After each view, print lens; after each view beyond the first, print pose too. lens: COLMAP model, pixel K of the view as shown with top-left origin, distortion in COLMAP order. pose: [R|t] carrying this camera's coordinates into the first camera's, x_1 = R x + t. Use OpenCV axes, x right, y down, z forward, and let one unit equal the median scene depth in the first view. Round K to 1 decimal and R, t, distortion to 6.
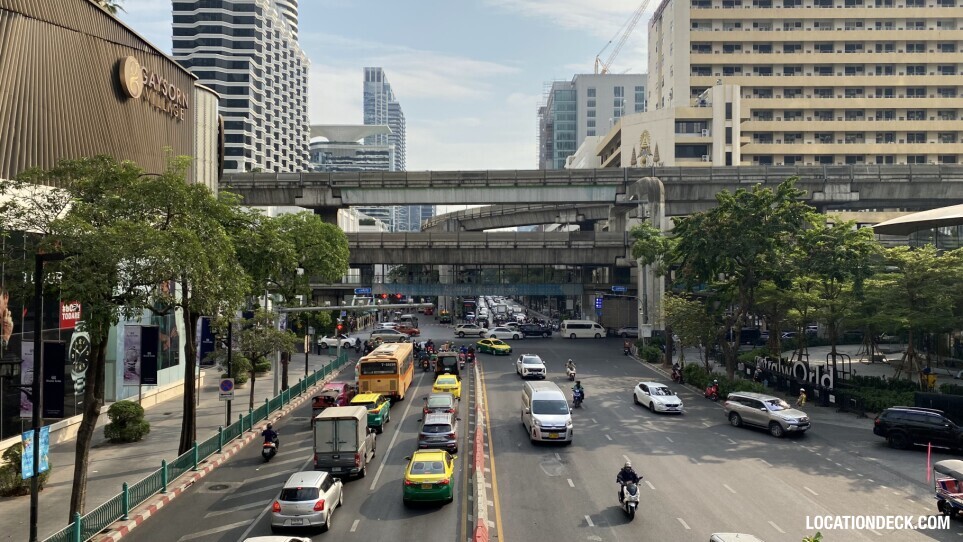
lens RADIAL K [[731.1, 0, 475.6], [0, 731.1, 265.8], [0, 0, 1]] dist [0.085207, -0.127978]
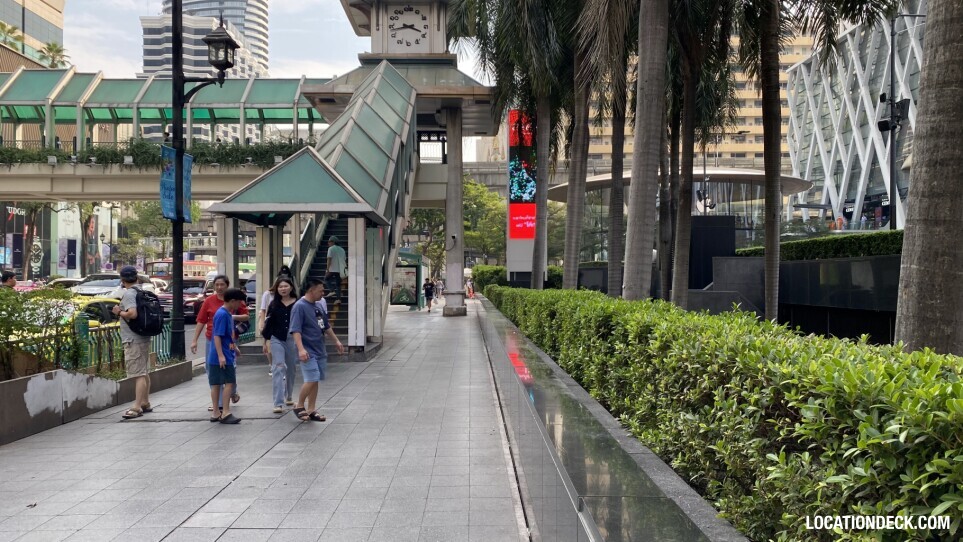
lens RADIAL K [[735.8, 0, 481.5], [0, 735.8, 271.0], [0, 0, 1]] dist [0.013434, 0.001063]
pose [[0.999980, -0.003142, 0.005524, 0.186512], [0.003127, 0.999992, 0.002662, 0.049175], [-0.005533, -0.002645, 0.999981, -0.282852]]
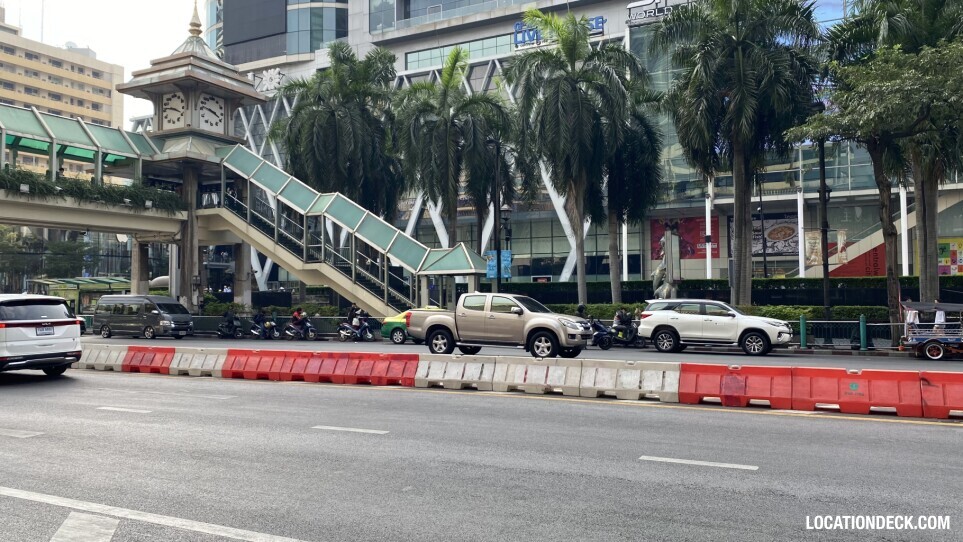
lens RADIAL K [[731.1, 0, 475.6], [0, 731.1, 265.8], [0, 0, 1]] dist [0.085207, -0.127978]
pose [[0.459624, 0.032451, 0.887521, -0.085919], [-0.001748, 0.999363, -0.035635, 0.047952], [-0.888112, 0.014828, 0.459388, -0.290160]]
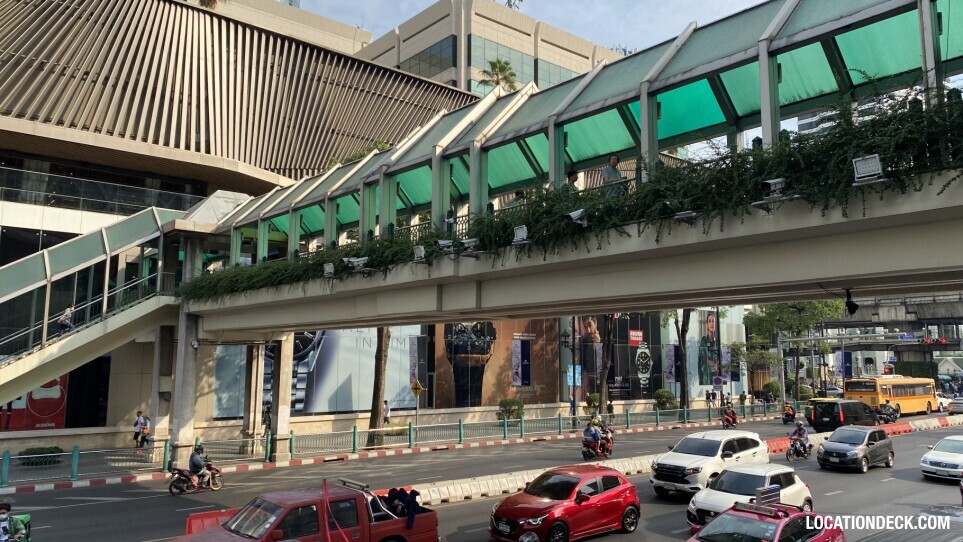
lens RADIAL K [[734.4, 0, 471.8], [0, 734.4, 259.3], [0, 0, 1]] dist [0.084634, -0.151035]
pose [[0.644642, -0.104509, -0.757307, 0.148679], [0.009257, 0.991606, -0.128963, 0.030239], [0.764428, 0.076125, 0.640199, -0.110276]]
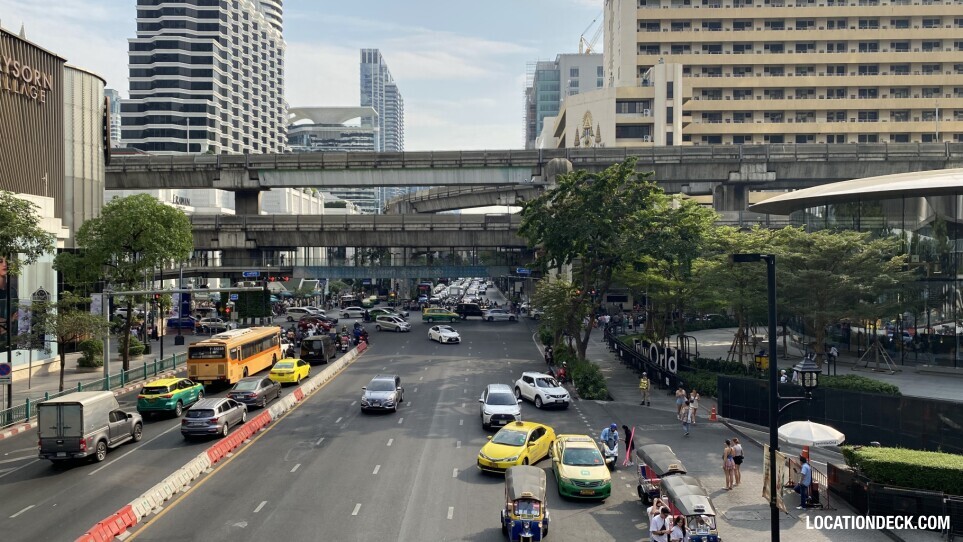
lens RADIAL K [[734.4, 0, 471.8], [0, 734.4, 259.3], [0, 0, 1]] dist [0.084634, -0.151035]
pose [[0.999801, -0.002950, -0.019717, 0.088613], [0.003246, 0.999883, 0.014960, 0.000200], [0.019671, -0.015021, 0.999694, 0.003980]]
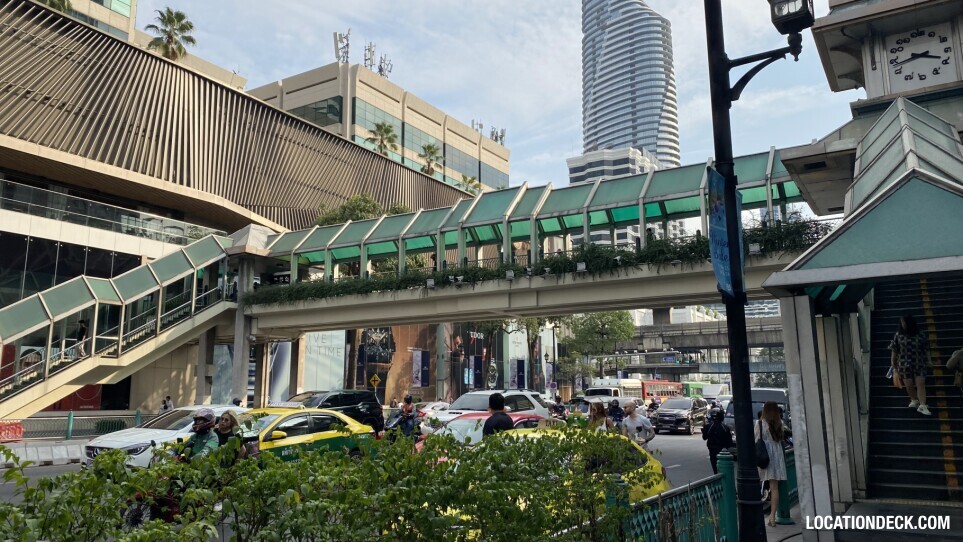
lens RADIAL K [[731.1, 0, 475.6], [0, 731.1, 265.8], [0, 0, 1]] dist [0.085207, -0.127978]
pose [[0.849714, -0.100665, -0.517546, 0.158223], [0.014839, 0.985781, -0.167376, 0.049124], [0.527036, 0.134542, 0.839126, -0.240341]]
